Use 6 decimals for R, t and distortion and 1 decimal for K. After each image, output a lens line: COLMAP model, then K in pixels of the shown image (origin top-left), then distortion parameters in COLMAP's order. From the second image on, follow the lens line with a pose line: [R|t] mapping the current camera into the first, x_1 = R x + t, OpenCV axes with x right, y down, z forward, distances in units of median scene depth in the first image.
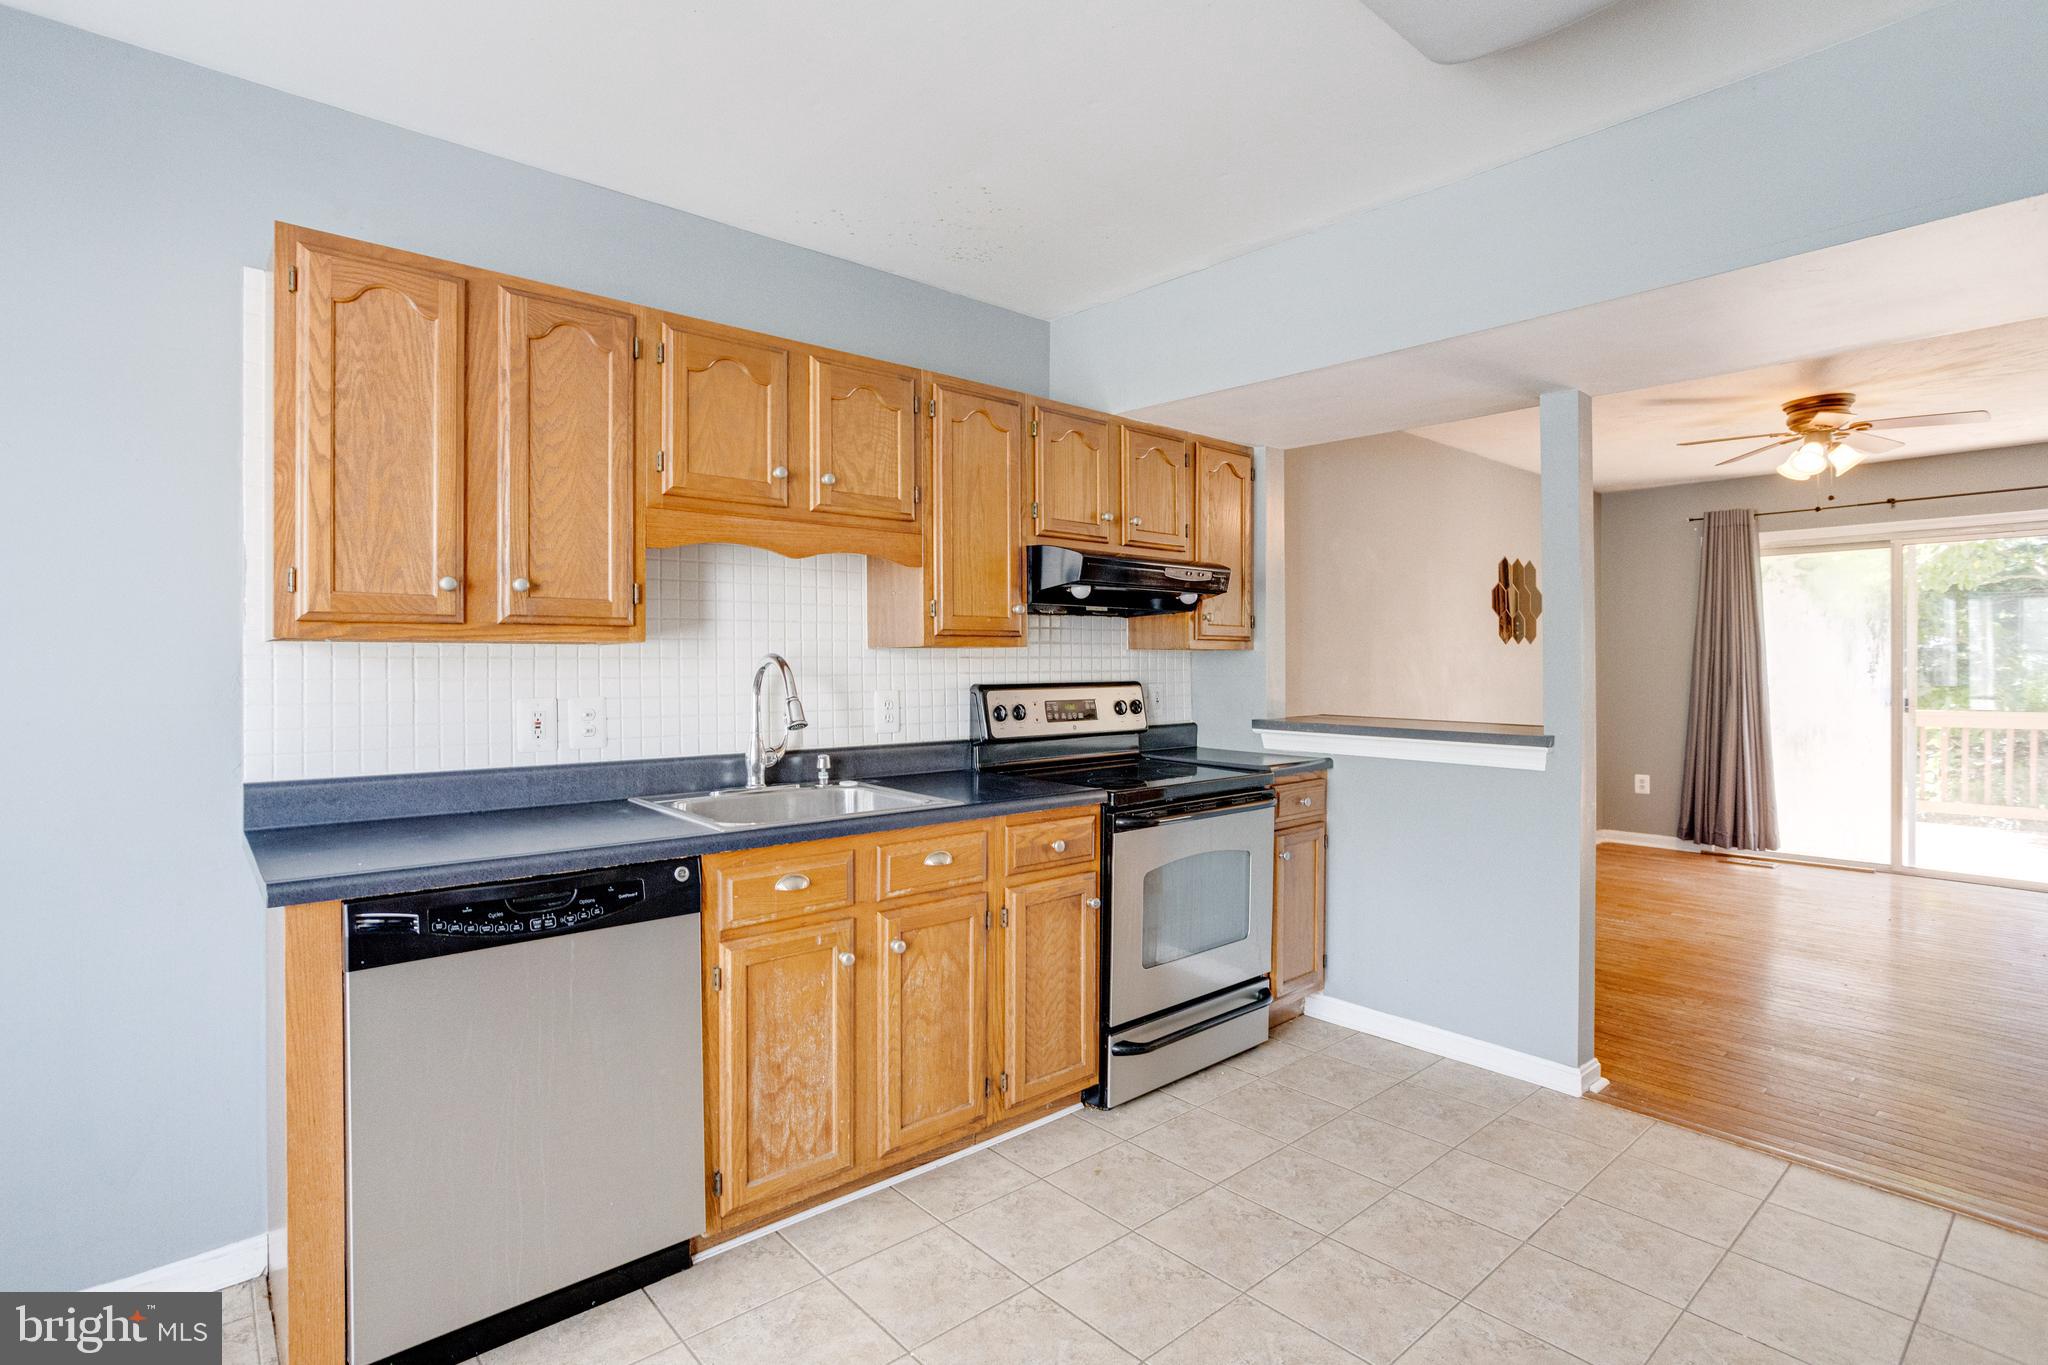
lens RADIAL K [[986.9, 0, 1020.0], [0, 986.9, 677.3], [0, 0, 1]] dist [-0.043251, 0.020143]
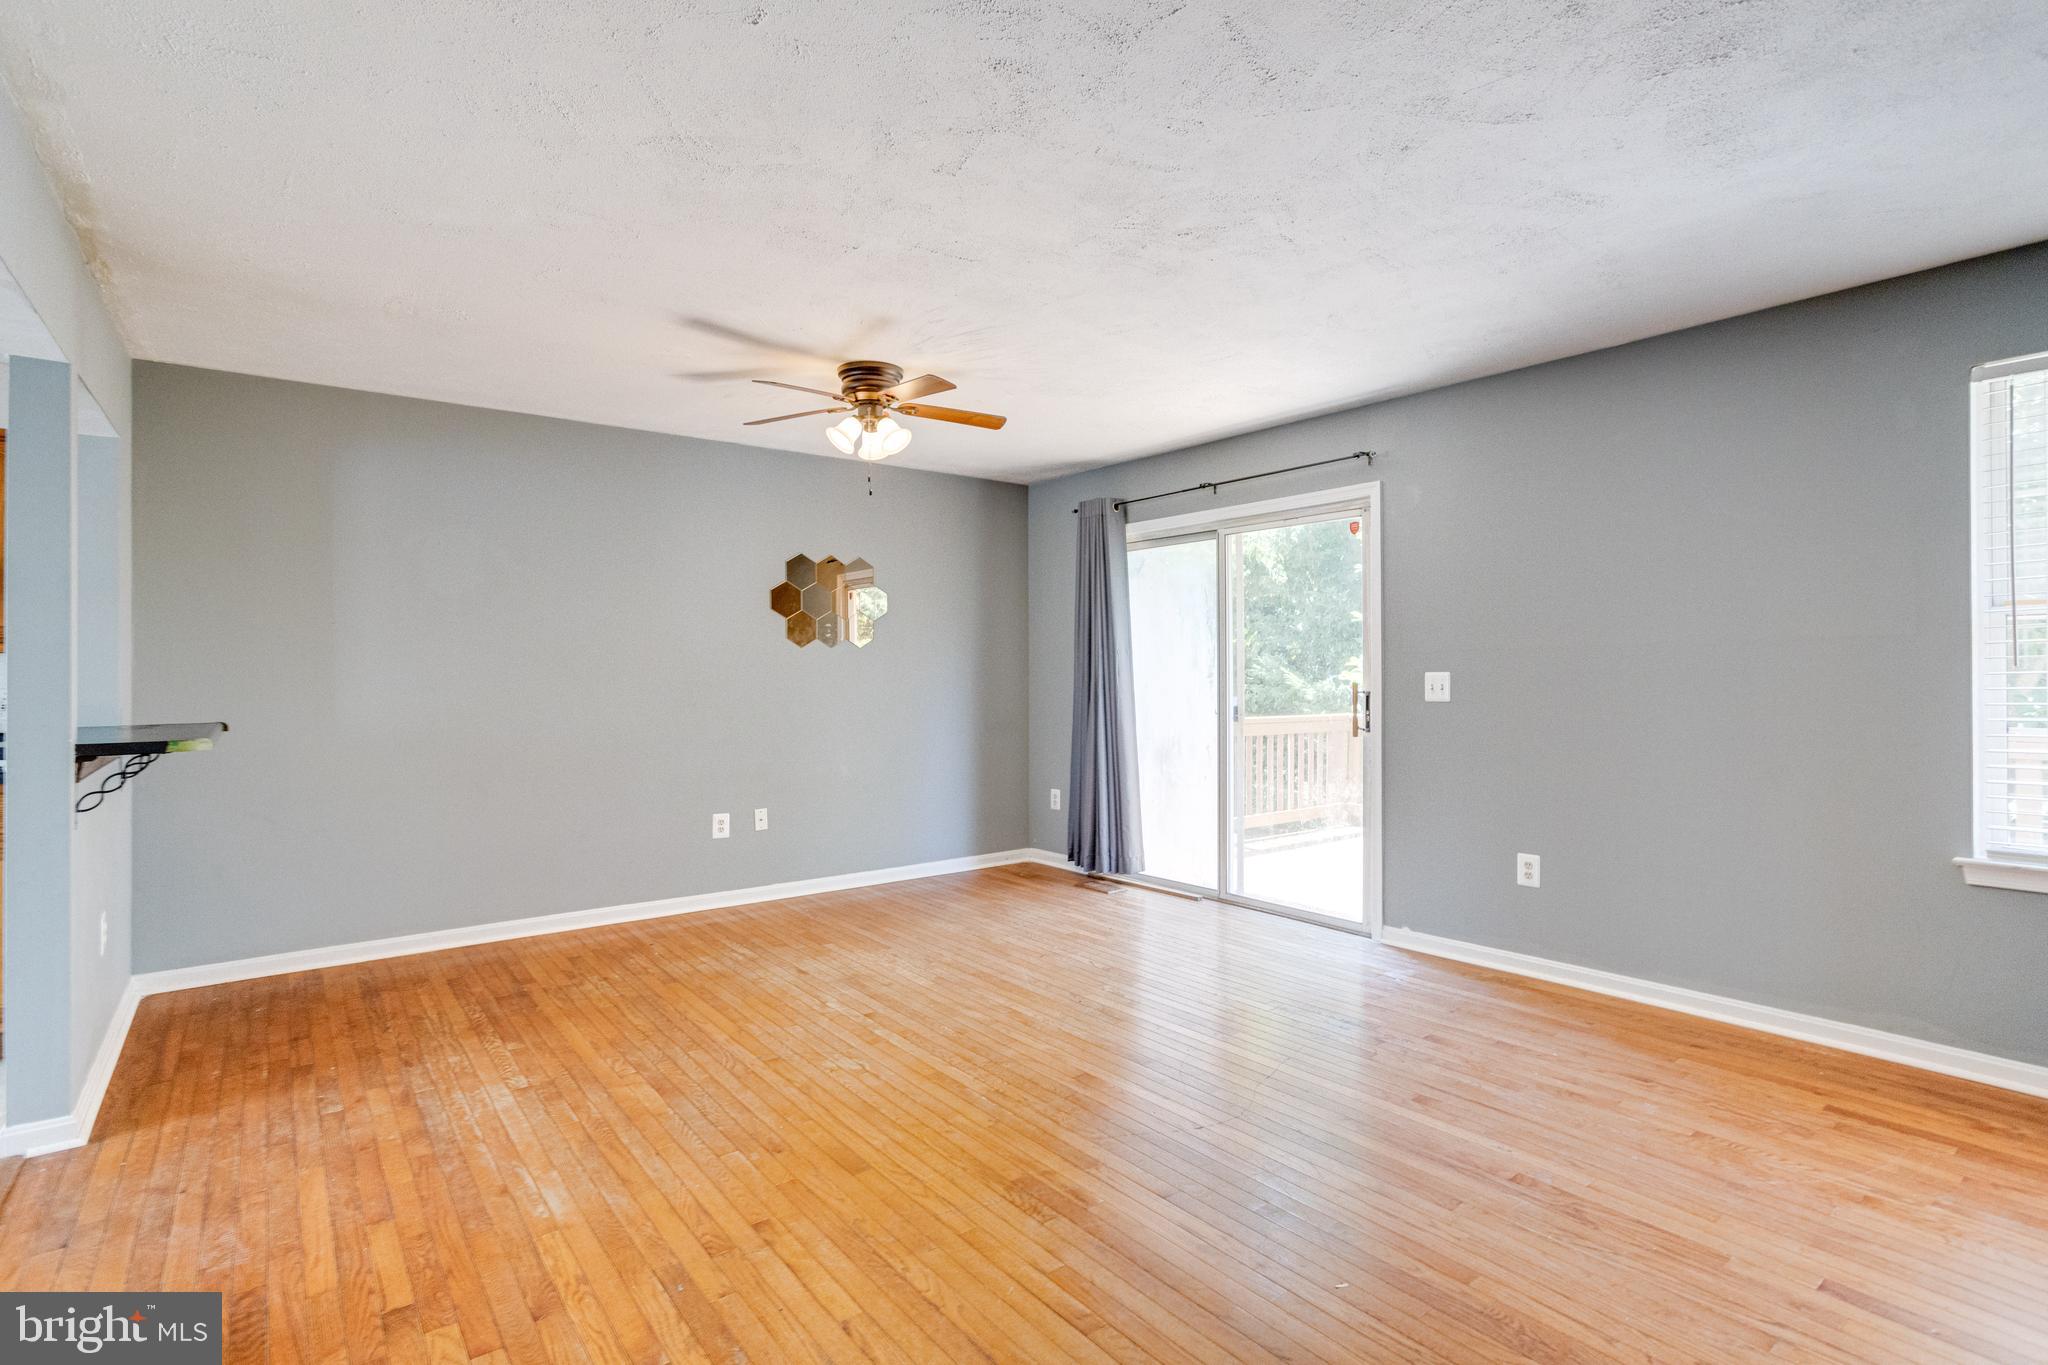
lens RADIAL K [[986.9, 0, 1037.7], [0, 986.9, 680.7], [0, 0, 1]] dist [-0.043251, 0.020143]
pose [[0.999447, -0.001229, -0.033227, 1.434325], [0.001165, 0.999997, -0.001949, -0.000286], [0.033229, 0.001909, 0.999446, 0.143967]]
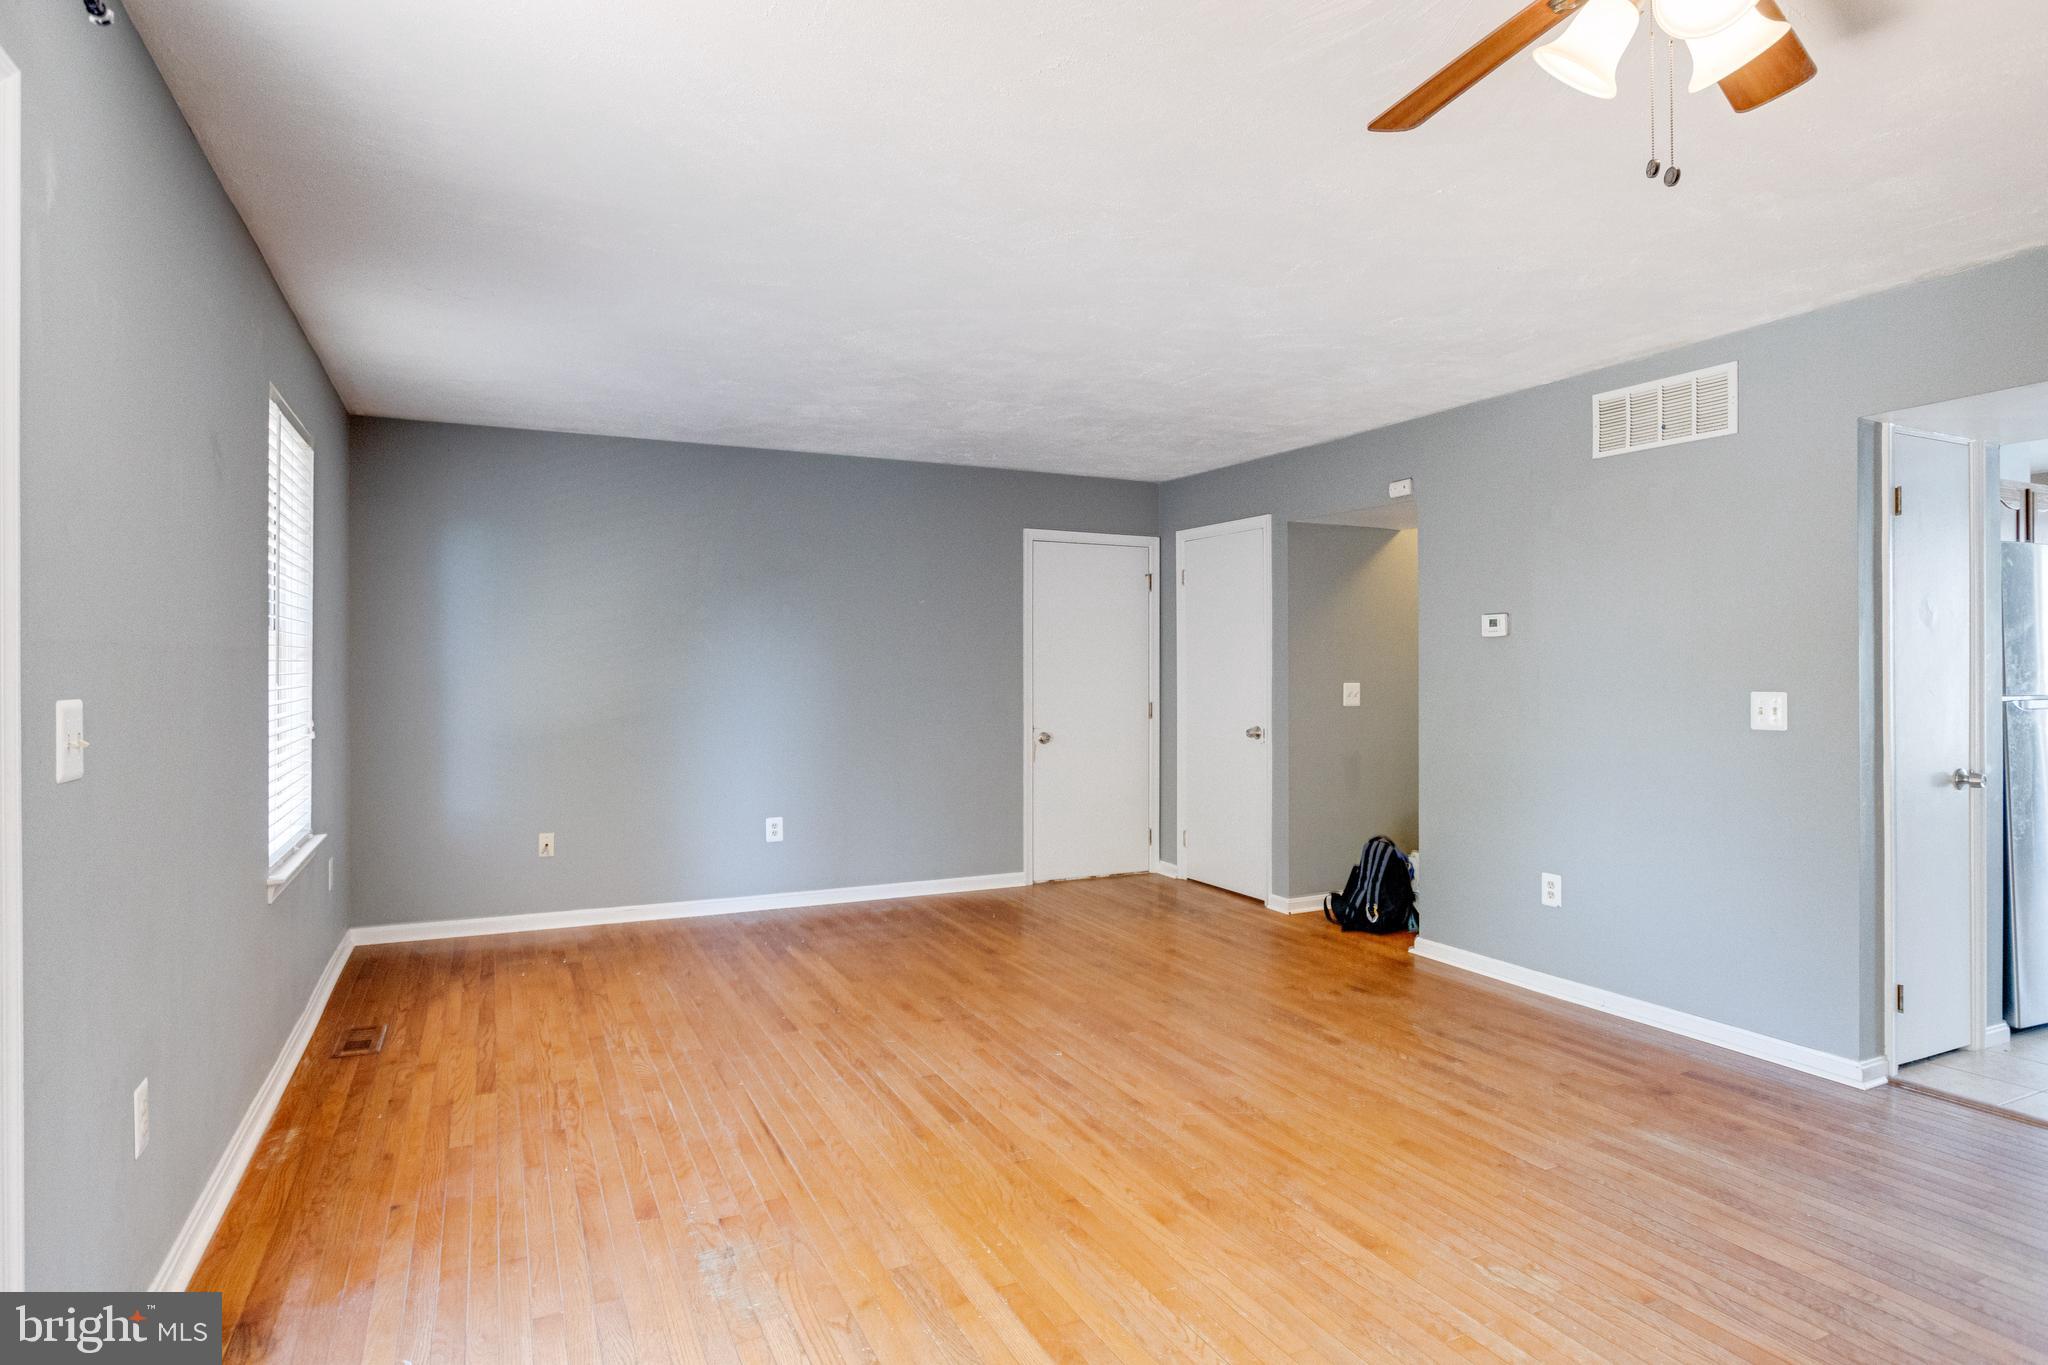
lens RADIAL K [[1097.8, 0, 1016.3], [0, 1097.8, 666.4], [0, 0, 1]] dist [-0.034452, 0.008093]
pose [[-0.963814, 0.007554, 0.266470, 1.333265], [0.008649, 0.999958, 0.002937, -0.029881], [-0.266437, 0.005135, -0.963839, 1.966061]]
